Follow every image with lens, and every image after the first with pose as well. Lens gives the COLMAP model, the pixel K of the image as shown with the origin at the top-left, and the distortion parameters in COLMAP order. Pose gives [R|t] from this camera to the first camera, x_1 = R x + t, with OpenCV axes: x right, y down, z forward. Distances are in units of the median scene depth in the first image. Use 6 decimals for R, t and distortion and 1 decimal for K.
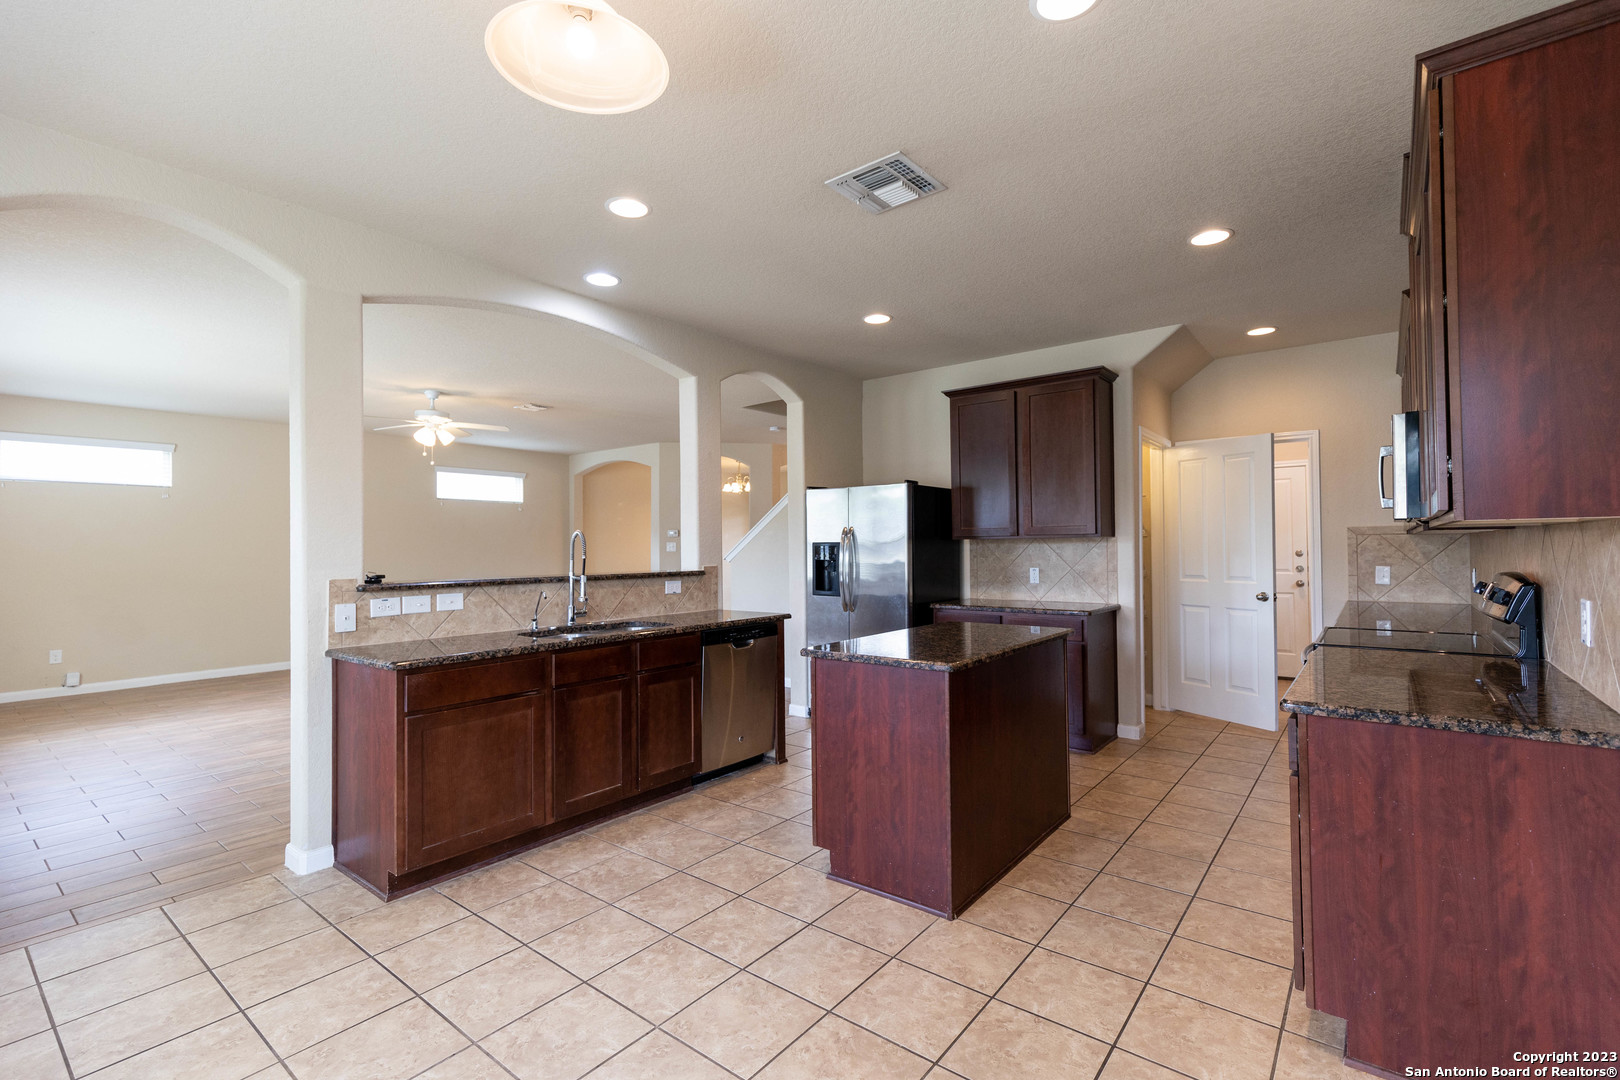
lens RADIAL K [[730.7, 0, 818.4], [0, 730.7, 537.3], [0, 0, 1]] dist [0.010765, -0.001577]
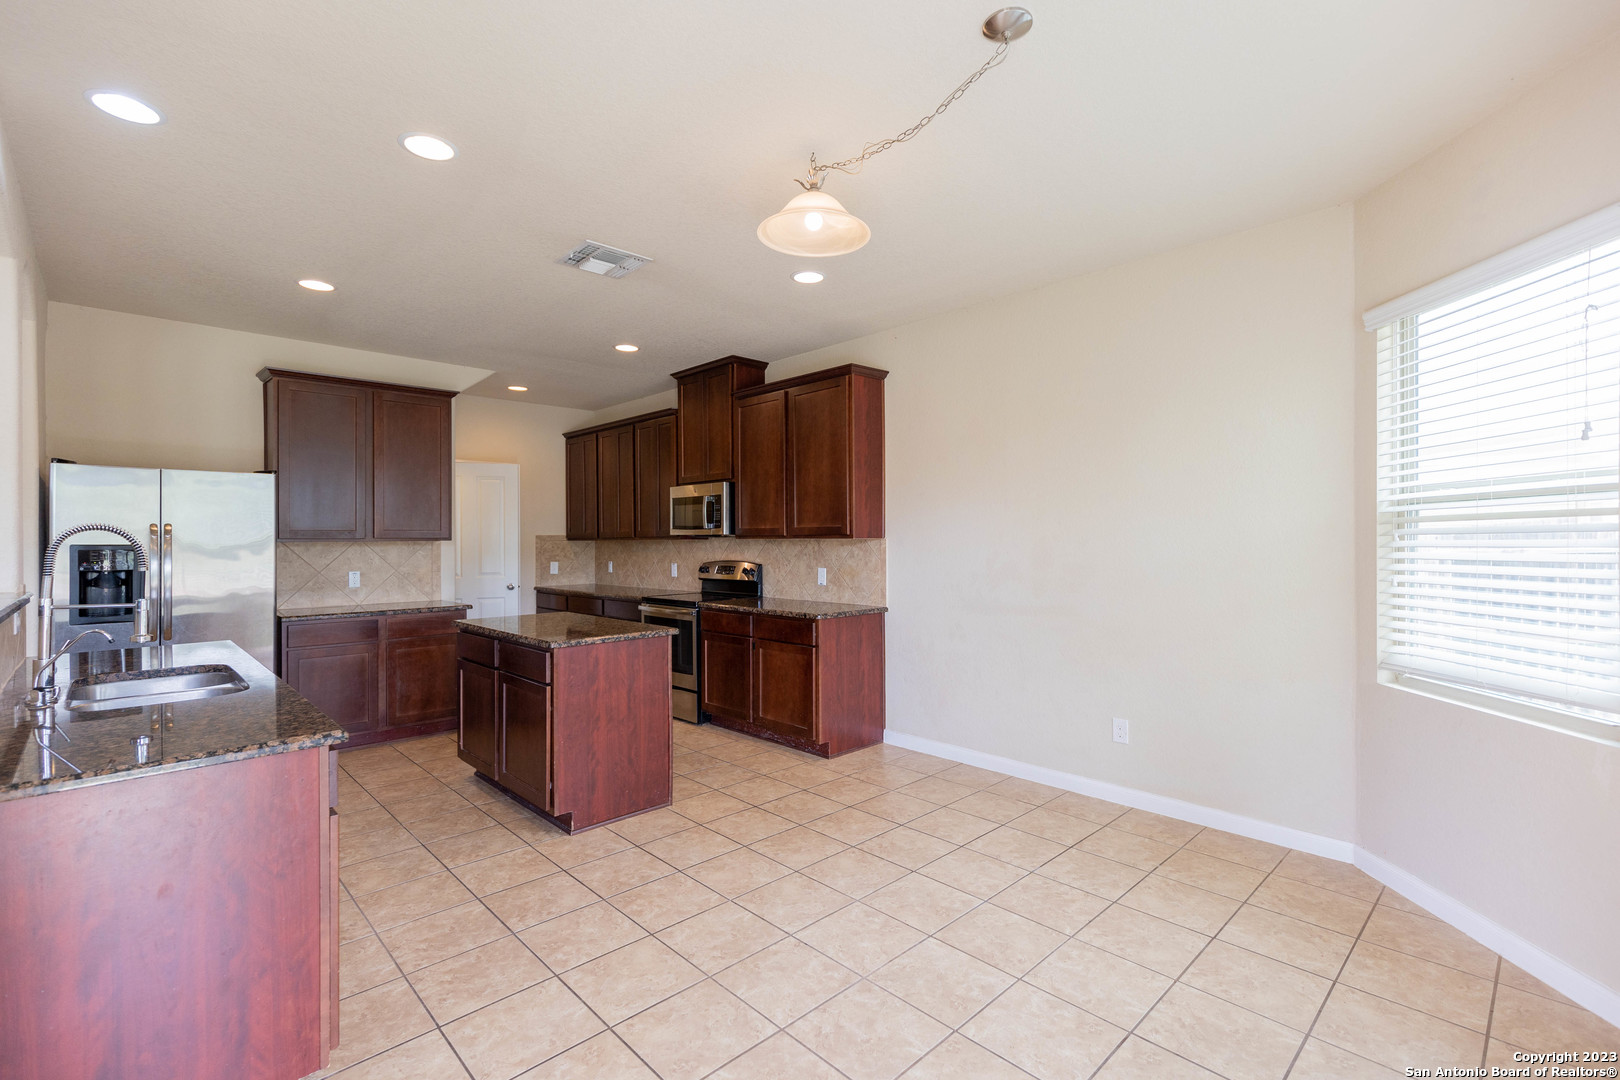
lens RADIAL K [[730.7, 0, 822.6], [0, 730.7, 541.7], [0, 0, 1]] dist [0.010765, -0.001577]
pose [[0.120836, 0.007535, 0.992644, -0.811477], [-0.009460, 0.999935, -0.006439, 0.003300], [-0.992627, -0.008612, 0.120900, 0.348829]]
